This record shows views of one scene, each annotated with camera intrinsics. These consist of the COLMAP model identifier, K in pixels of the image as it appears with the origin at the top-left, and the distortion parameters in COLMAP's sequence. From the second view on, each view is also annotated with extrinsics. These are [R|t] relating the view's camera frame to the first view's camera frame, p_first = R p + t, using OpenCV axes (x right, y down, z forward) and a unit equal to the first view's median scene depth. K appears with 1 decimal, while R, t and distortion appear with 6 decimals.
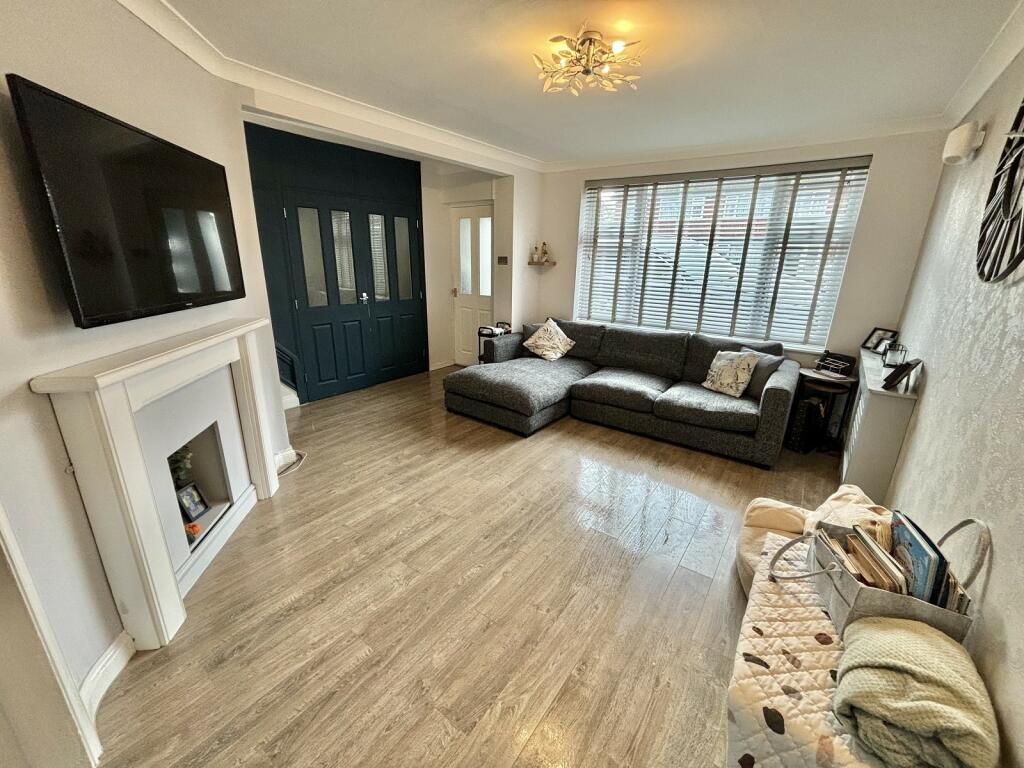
lens RADIAL K [[416.6, 0, 513.9], [0, 416.6, 386.8], [0, 0, 1]] dist [-0.000594, -0.001239]
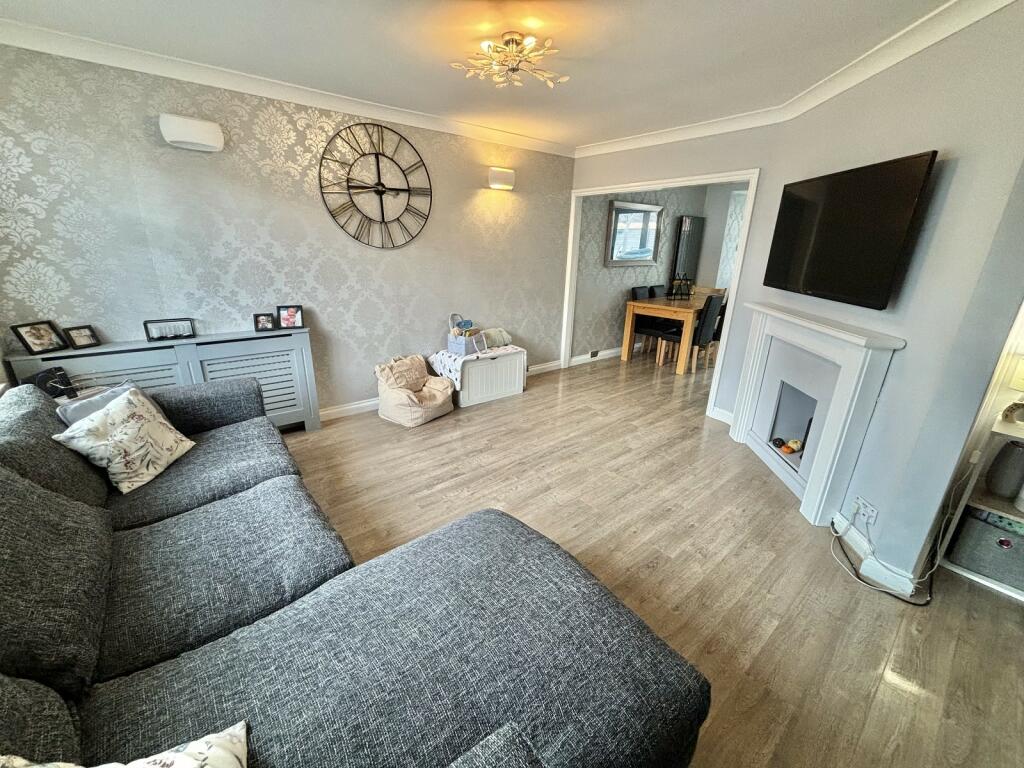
lens RADIAL K [[416.6, 0, 512.3], [0, 416.6, 384.4], [0, 0, 1]] dist [-0.000594, -0.001239]
pose [[-0.968597, -0.122321, 0.216465, -0.090920], [0.028872, 0.809387, 0.586566, -0.437445], [-0.246953, 0.574396, -0.780438, 1.387986]]
